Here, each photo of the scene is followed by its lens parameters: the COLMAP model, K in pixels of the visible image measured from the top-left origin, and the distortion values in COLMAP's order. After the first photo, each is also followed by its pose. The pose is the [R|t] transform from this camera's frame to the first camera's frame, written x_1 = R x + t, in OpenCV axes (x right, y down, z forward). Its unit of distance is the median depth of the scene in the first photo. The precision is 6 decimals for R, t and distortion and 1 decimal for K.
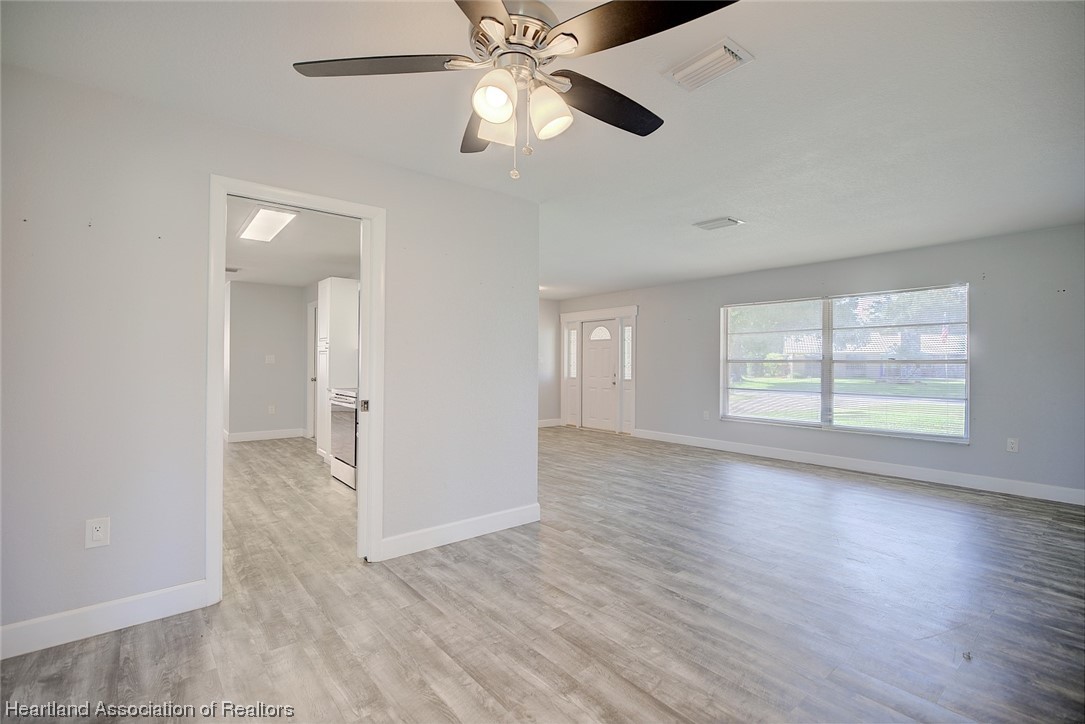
lens RADIAL K [[494.6, 0, 545.7], [0, 494.6, 368.4], [0, 0, 1]] dist [0.003734, -0.001563]
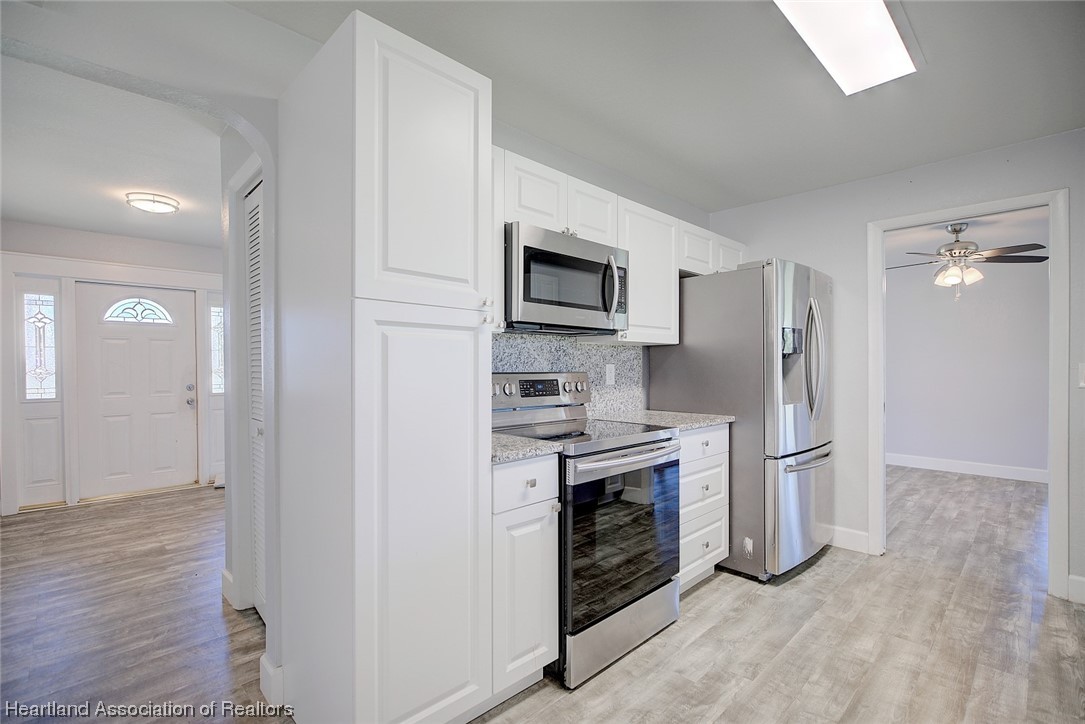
lens RADIAL K [[494.6, 0, 541.9], [0, 494.6, 371.9], [0, 0, 1]] dist [0.003734, -0.001563]
pose [[-0.092683, -0.015600, 0.995573, -1.212646], [0.011188, 0.999798, 0.016708, -0.024292], [-0.995633, 0.012687, -0.092490, 1.642457]]
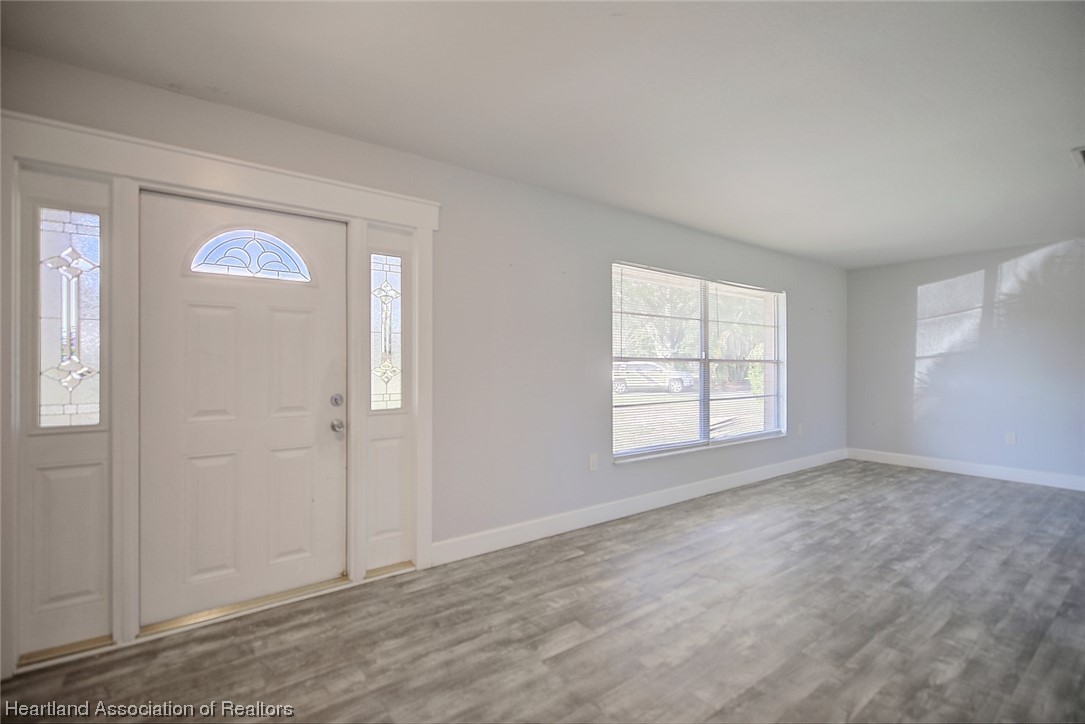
lens RADIAL K [[494.6, 0, 542.3], [0, 494.6, 362.4], [0, 0, 1]] dist [0.003734, -0.001563]
pose [[0.044007, -0.003219, 0.999026, -0.425366], [0.003313, 0.999990, 0.003076, -0.027171], [-0.999026, 0.003175, 0.044018, 2.185683]]
